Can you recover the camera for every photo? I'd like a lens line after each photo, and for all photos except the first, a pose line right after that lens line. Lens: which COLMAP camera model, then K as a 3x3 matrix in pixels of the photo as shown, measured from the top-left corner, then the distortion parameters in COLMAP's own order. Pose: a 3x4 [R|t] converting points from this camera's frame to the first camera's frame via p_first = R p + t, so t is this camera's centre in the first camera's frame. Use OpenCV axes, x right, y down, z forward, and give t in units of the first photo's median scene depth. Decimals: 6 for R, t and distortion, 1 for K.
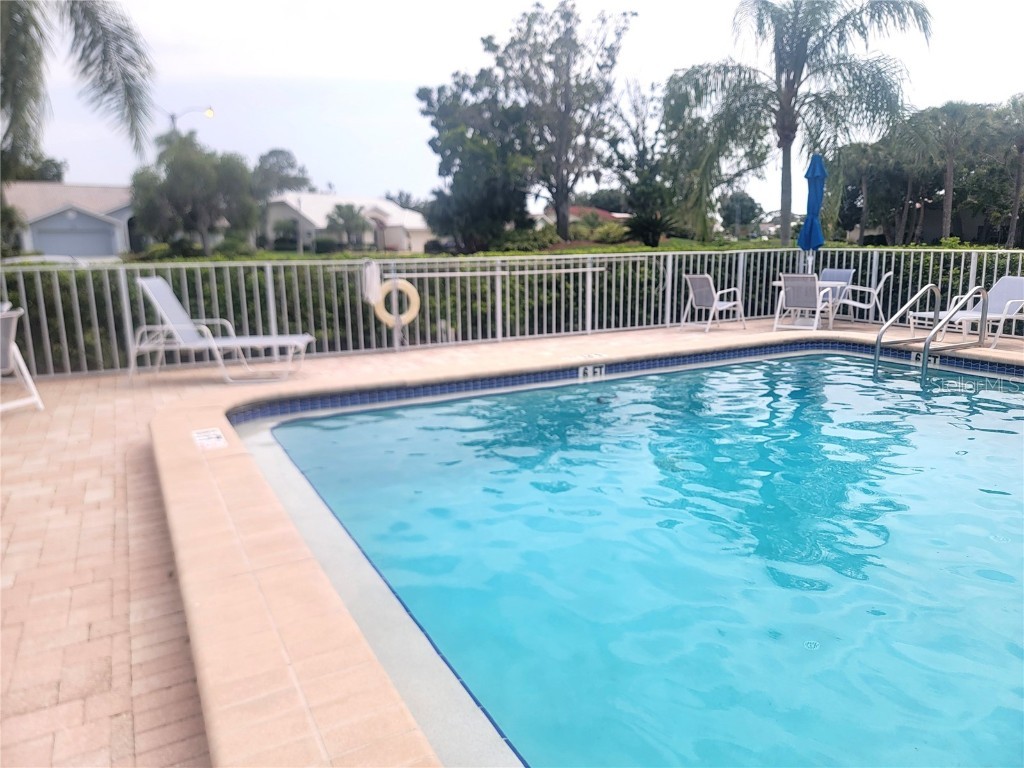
lens RADIAL K [[728.5, 0, 513.9], [0, 728.5, 378.9], [0, 0, 1]] dist [0.019754, -0.010606]
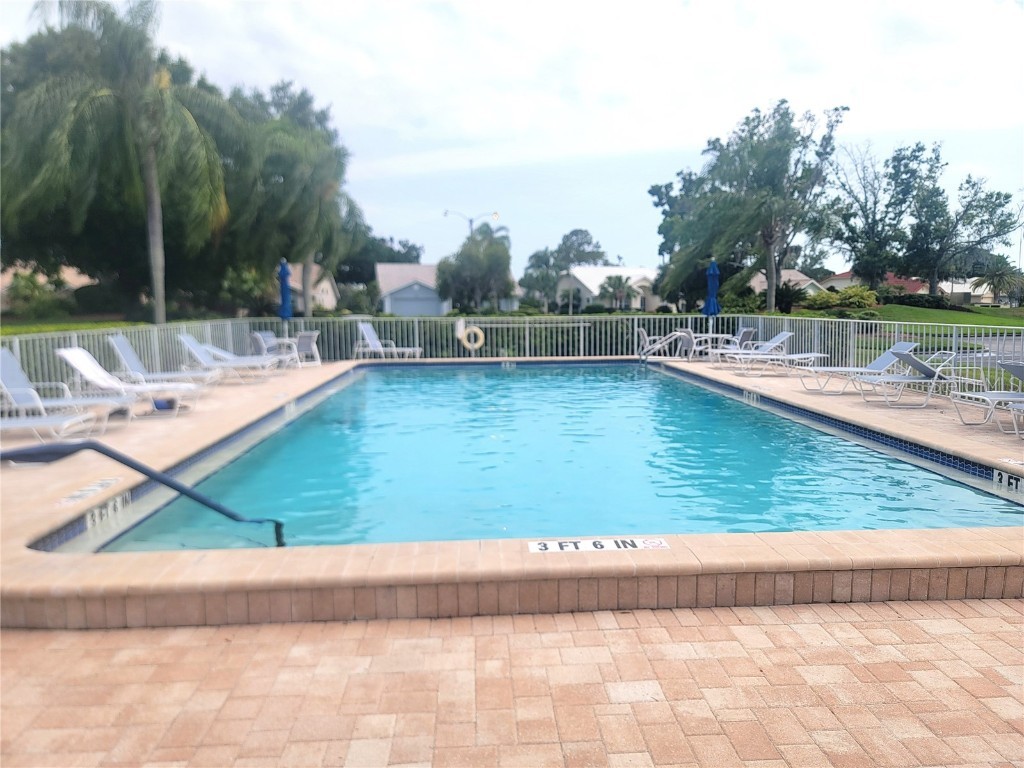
lens RADIAL K [[728.5, 0, 512.1], [0, 728.5, 385.6], [0, 0, 1]] dist [0.019754, -0.010606]
pose [[0.905825, 0.048609, -0.420854, 0.162795], [-0.080714, 0.995001, -0.058802, 0.028767], [0.415892, 0.087233, 0.905221, -0.166338]]
